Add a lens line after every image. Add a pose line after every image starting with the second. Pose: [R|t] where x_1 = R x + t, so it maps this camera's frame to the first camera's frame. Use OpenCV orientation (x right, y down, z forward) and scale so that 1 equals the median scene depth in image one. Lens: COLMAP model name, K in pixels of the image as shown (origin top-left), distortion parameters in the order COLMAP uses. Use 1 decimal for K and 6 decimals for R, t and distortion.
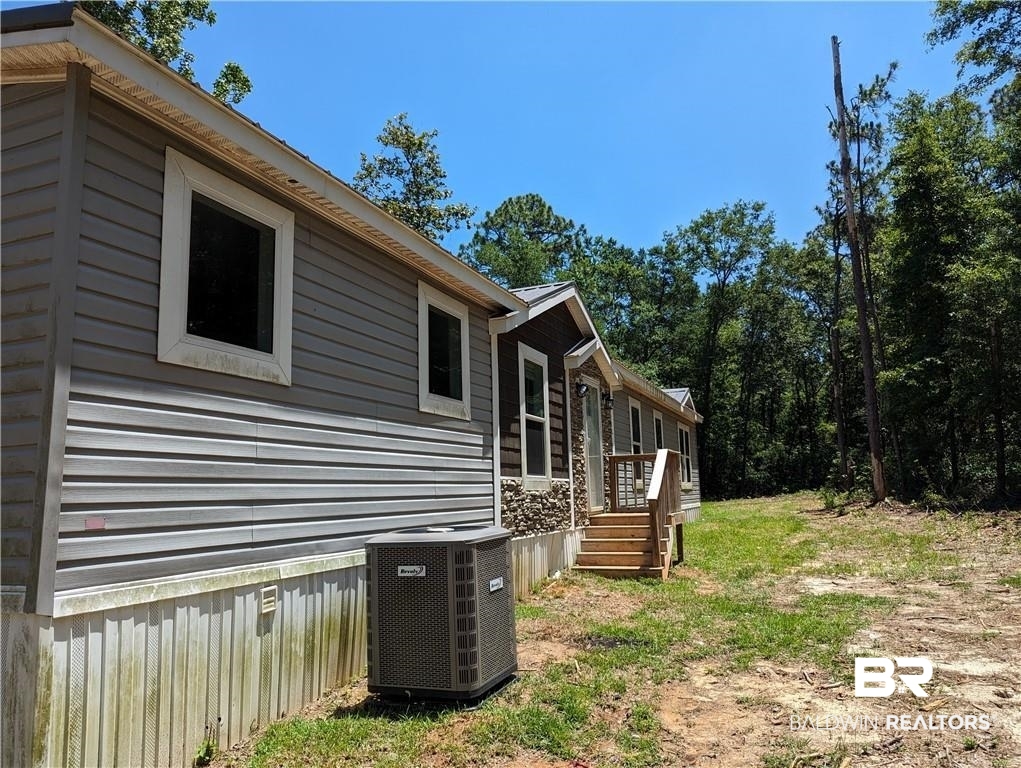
lens RADIAL K [[728.3, 0, 495.8], [0, 728.3, 385.4], [0, 0, 1]] dist [0.070219, -0.061265]
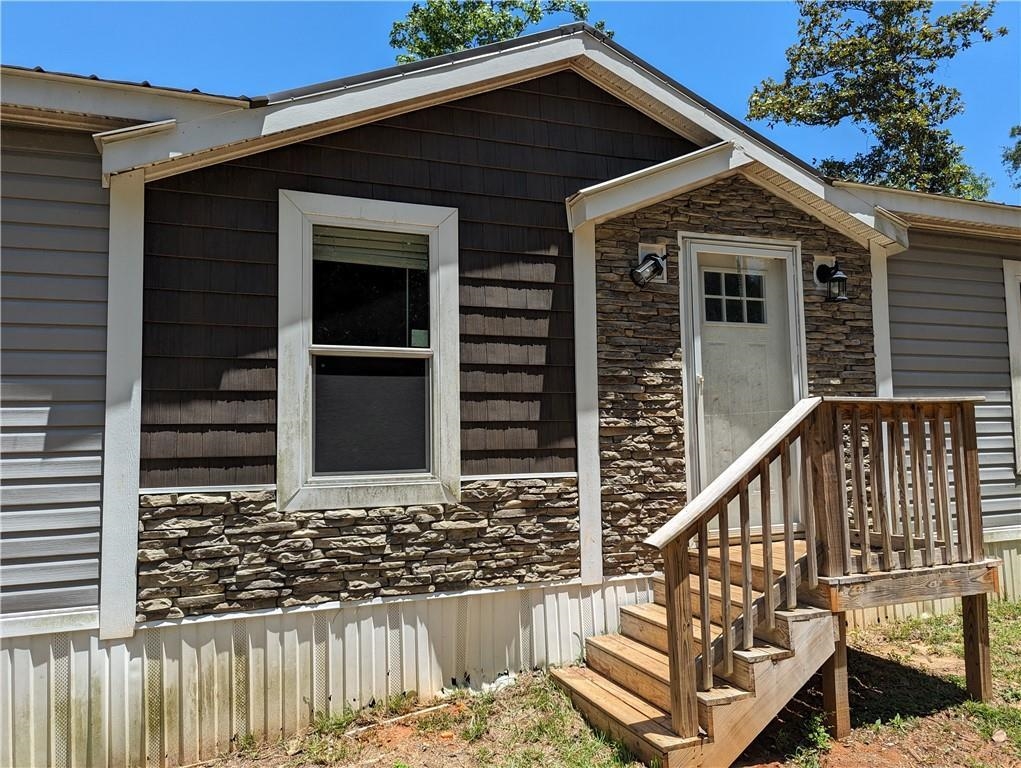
lens RADIAL K [[728.3, 0, 495.8], [0, 728.3, 385.4], [0, 0, 1]] dist [0.070219, -0.061265]
pose [[0.695813, -0.051057, -0.716406, 0.451751], [0.113025, 0.992826, 0.039020, 0.059611], [0.709274, -0.108122, 0.696592, 0.751245]]
